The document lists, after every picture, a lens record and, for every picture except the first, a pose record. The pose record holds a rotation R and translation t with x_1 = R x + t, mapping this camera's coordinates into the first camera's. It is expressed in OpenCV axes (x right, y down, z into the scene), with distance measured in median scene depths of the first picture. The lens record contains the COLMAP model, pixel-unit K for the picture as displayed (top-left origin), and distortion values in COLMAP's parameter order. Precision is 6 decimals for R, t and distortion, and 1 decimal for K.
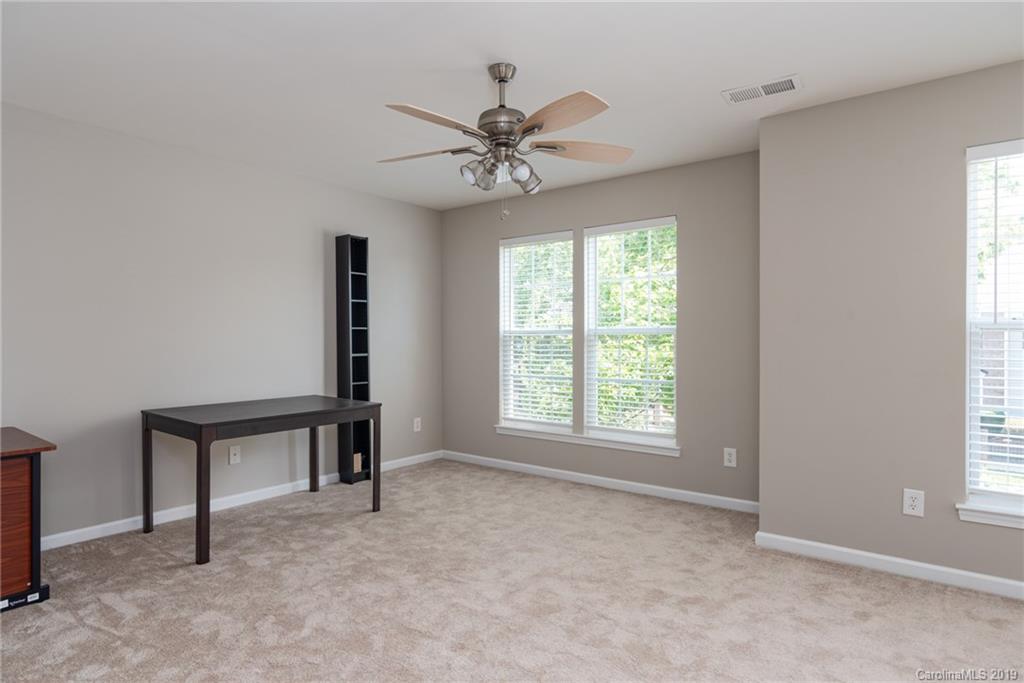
lens RADIAL K [[579.3, 0, 512.0], [0, 579.3, 341.5], [0, 0, 1]] dist [-0.001672, -0.000975]
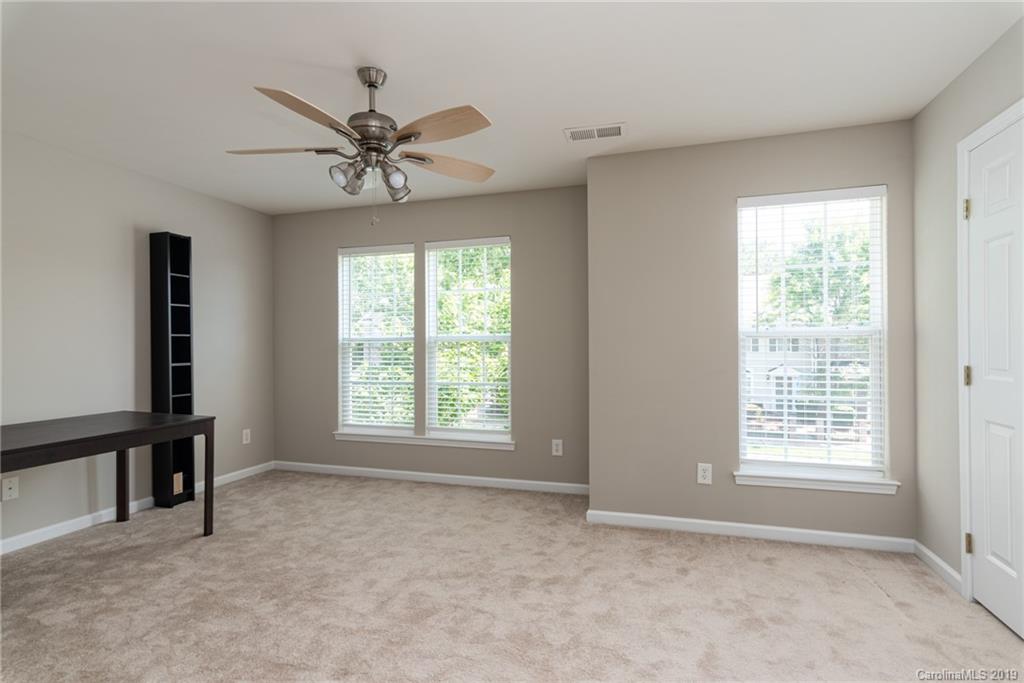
lens RADIAL K [[518.0, 0, 512.0], [0, 518.0, 341.5], [0, 0, 1]] dist [0.000800, 0.000514]
pose [[0.936641, -0.001533, 0.350286, -0.089359], [0.006347, 0.999901, -0.012596, 0.001112], [-0.350232, 0.014021, 0.936558, 0.076446]]
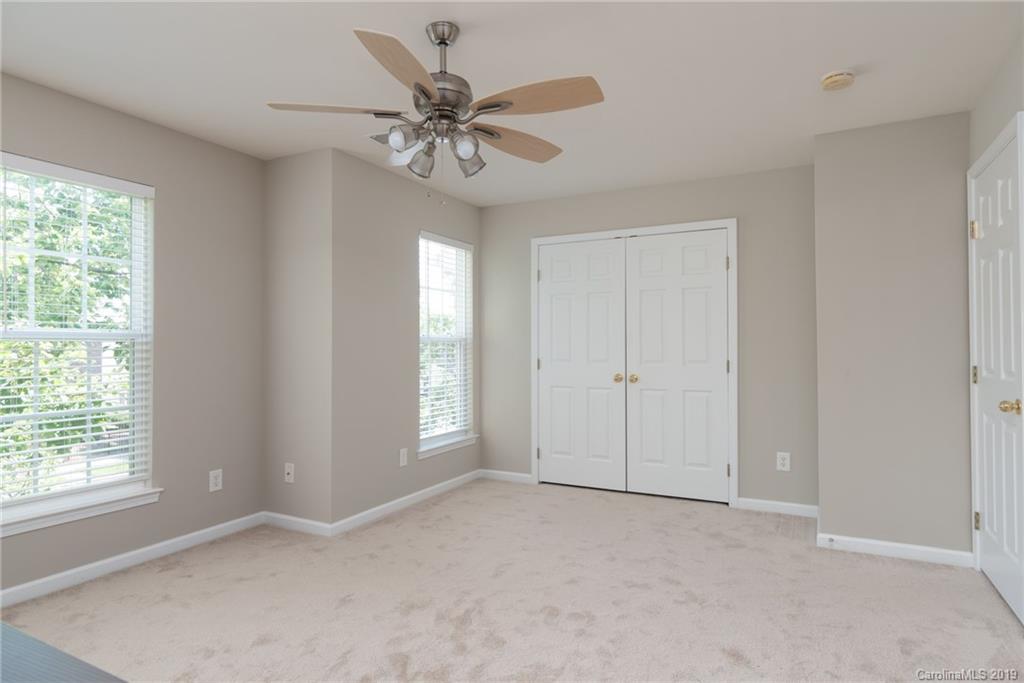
lens RADIAL K [[579.3, 0, 512.0], [0, 579.3, 341.5], [0, 0, 1]] dist [-0.001672, -0.000975]
pose [[-0.183361, 0.009631, 0.982999, -0.746958], [0.007398, 0.999937, -0.008417, -0.004051], [-0.983018, 0.005728, -0.183420, 0.907034]]
